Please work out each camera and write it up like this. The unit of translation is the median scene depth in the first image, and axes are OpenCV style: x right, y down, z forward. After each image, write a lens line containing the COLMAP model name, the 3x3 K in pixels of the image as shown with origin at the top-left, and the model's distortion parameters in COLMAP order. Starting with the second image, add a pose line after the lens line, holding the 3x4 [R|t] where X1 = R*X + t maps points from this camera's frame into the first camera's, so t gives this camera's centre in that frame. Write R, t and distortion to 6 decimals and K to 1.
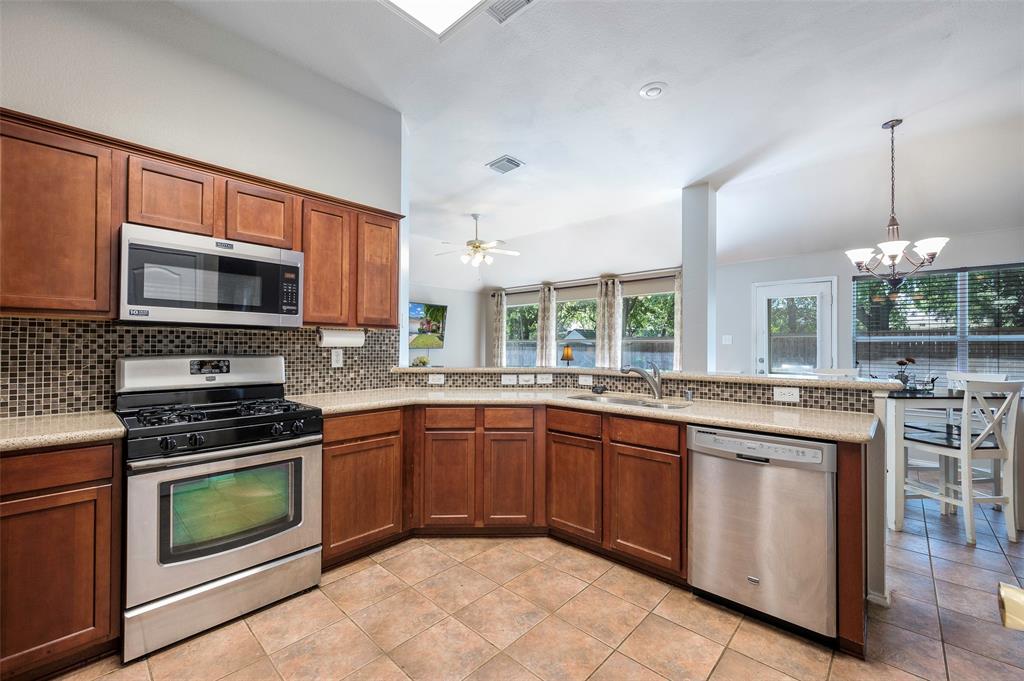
lens RADIAL K [[415.7, 0, 512.0], [0, 415.7, 340.5], [0, 0, 1]] dist [0.001506, -0.000033]
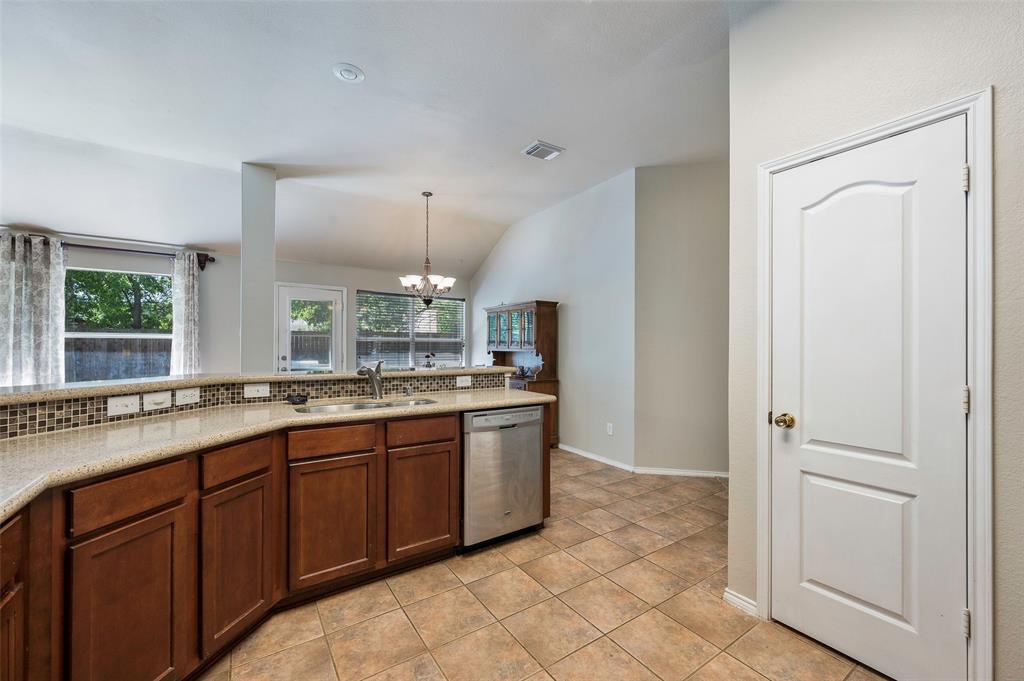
lens RADIAL K [[405.4, 0, 510.0], [0, 405.4, 344.2], [0, 0, 1]] dist [-0.002830, -0.000393]
pose [[0.223490, 0.003244, 0.974701, -0.471974], [-0.017855, 0.999840, 0.000766, 0.004110], [-0.974543, -0.017575, 0.223512, 0.440436]]
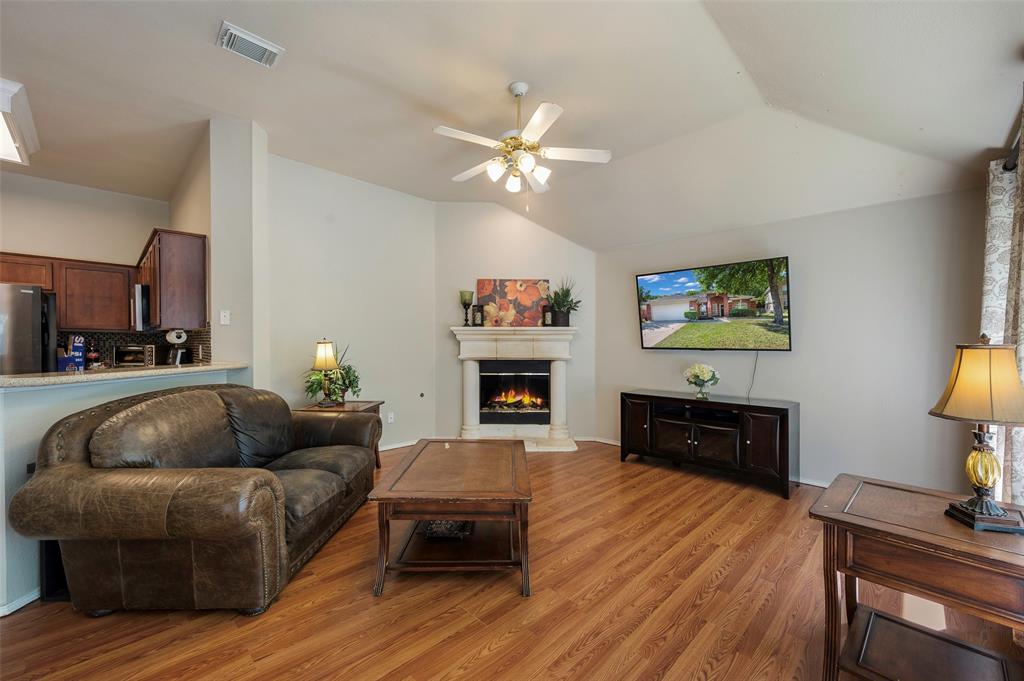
lens RADIAL K [[415.7, 0, 512.0], [0, 415.7, 340.5], [0, 0, 1]] dist [0.001506, -0.000033]
pose [[-0.030358, -0.010993, -0.999479, 0.866590], [0.007422, 0.999909, -0.011224, 0.027136], [0.999512, -0.007759, -0.030274, 2.005209]]
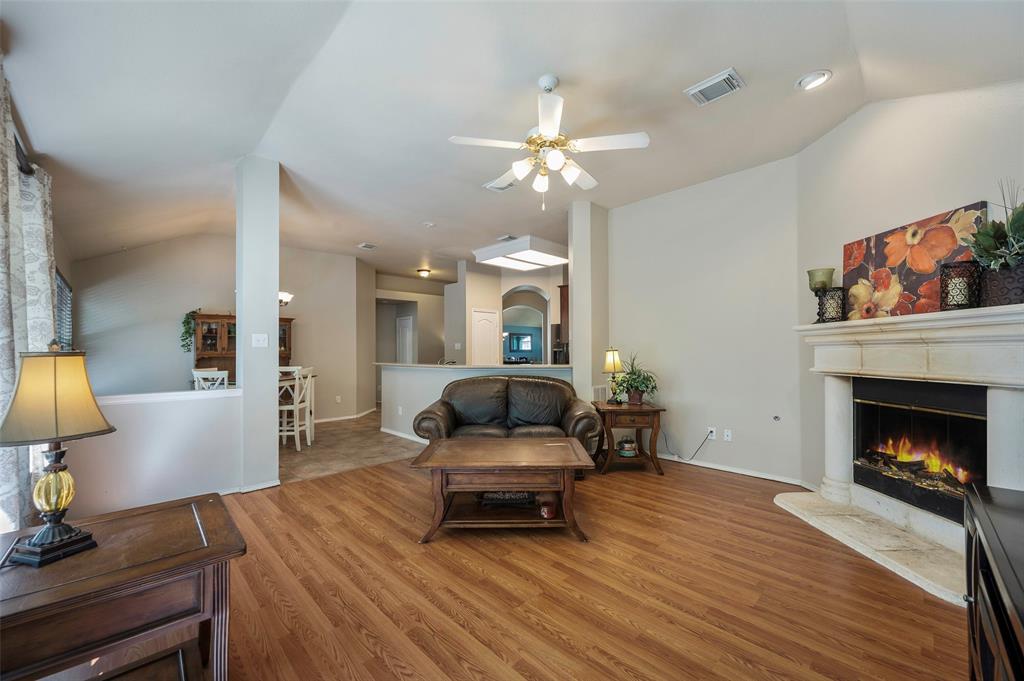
lens RADIAL K [[400.9, 0, 512.3], [0, 400.9, 349.9], [0, 0, 1]] dist [-0.015233, -0.000009]
pose [[-0.999069, -0.005348, 0.042812, -0.126757], [-0.005980, 0.999875, -0.014654, 0.041077], [-0.042728, -0.014897, -0.998976, 2.922379]]
